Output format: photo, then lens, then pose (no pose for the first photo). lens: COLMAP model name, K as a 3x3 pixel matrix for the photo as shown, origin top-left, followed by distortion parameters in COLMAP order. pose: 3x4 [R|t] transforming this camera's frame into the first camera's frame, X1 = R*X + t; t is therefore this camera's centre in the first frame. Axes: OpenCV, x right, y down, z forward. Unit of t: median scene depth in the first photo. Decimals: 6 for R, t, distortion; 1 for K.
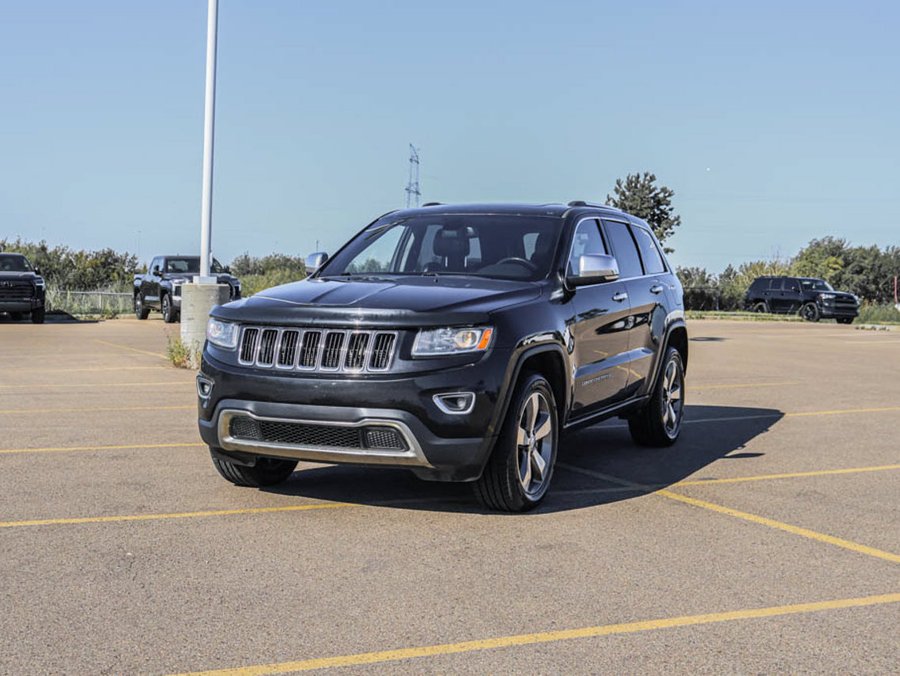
lens RADIAL K [[1419.3, 0, 448.0], [0, 1419.3, 332.5], [0, 0, 1]] dist [0.005074, 0.000000]
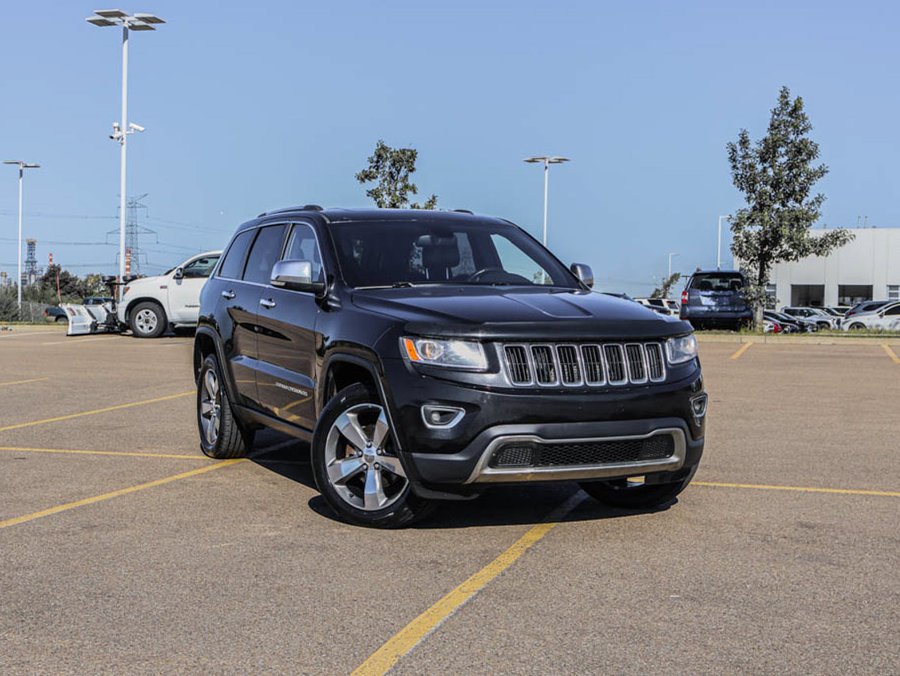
lens RADIAL K [[1419.3, 0, 478.2], [0, 1419.3, 335.7], [0, 0, 1]] dist [0.005074, 0.000000]
pose [[0.559476, -0.038605, 0.827947, -0.889582], [0.031518, 0.999183, 0.025291, -0.032471], [-0.828247, 0.011946, 0.560236, 0.487930]]
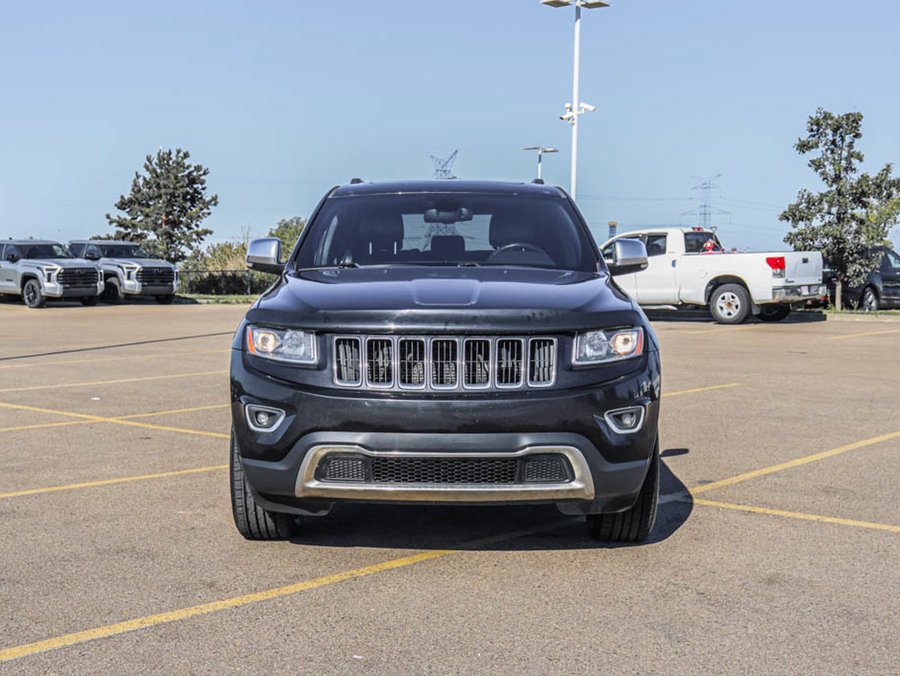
lens RADIAL K [[1419.3, 0, 439.9], [0, 1419.3, 301.3], [0, 0, 1]] dist [0.005074, 0.000000]
pose [[0.893617, -0.024040, 0.448186, -0.401754], [0.027482, 0.999622, -0.001176, -0.019020], [-0.447988, 0.013368, 0.893940, 0.260683]]
